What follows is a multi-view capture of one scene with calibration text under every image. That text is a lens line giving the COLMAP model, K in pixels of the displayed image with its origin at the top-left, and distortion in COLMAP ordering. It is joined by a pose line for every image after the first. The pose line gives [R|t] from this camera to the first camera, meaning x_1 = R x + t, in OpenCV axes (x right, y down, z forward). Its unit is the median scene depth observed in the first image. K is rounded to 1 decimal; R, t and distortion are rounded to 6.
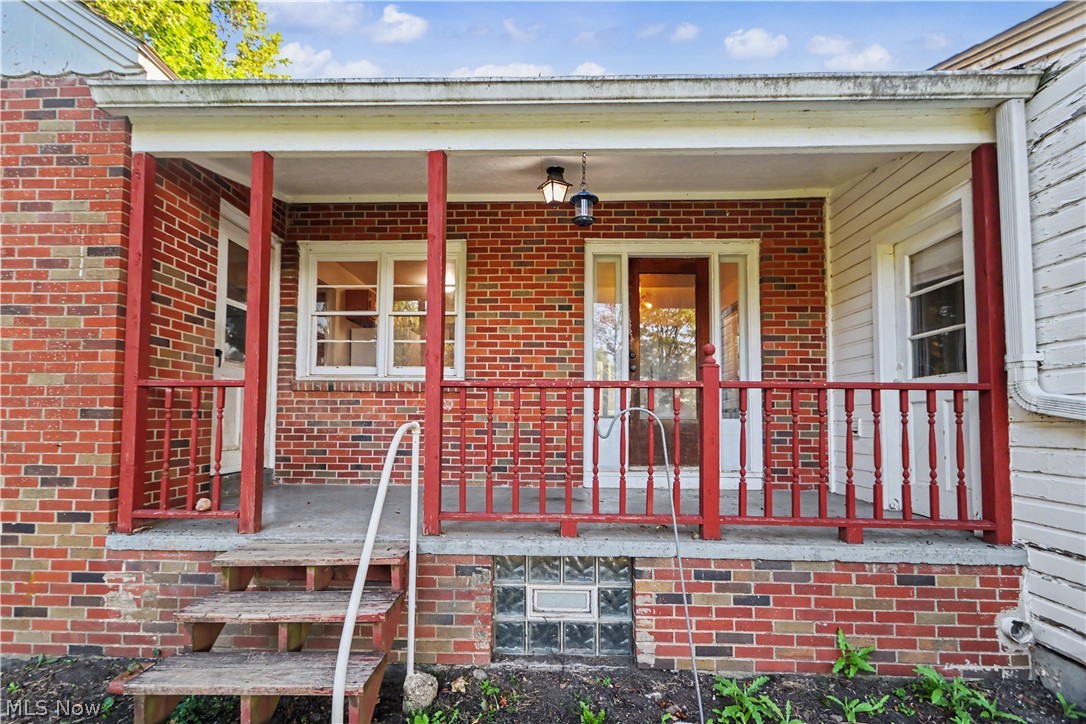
lens RADIAL K [[519.5, 0, 540.3], [0, 519.5, 383.8], [0, 0, 1]] dist [0.001549, 0.000579]
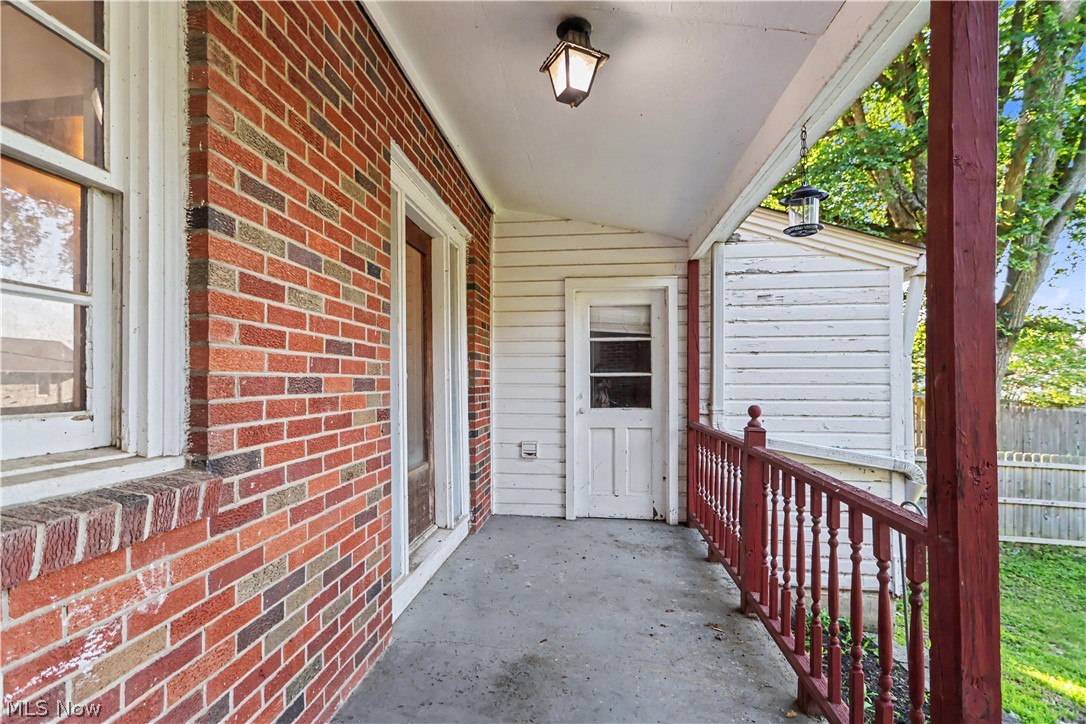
lens RADIAL K [[519.5, 0, 540.3], [0, 519.5, 383.8], [0, 0, 1]] dist [0.001549, 0.000579]
pose [[0.059690, -0.015087, 0.998103, -0.403598], [-0.064245, 0.997755, 0.018924, -0.064822], [-0.996147, -0.065252, 0.058587, 0.820694]]
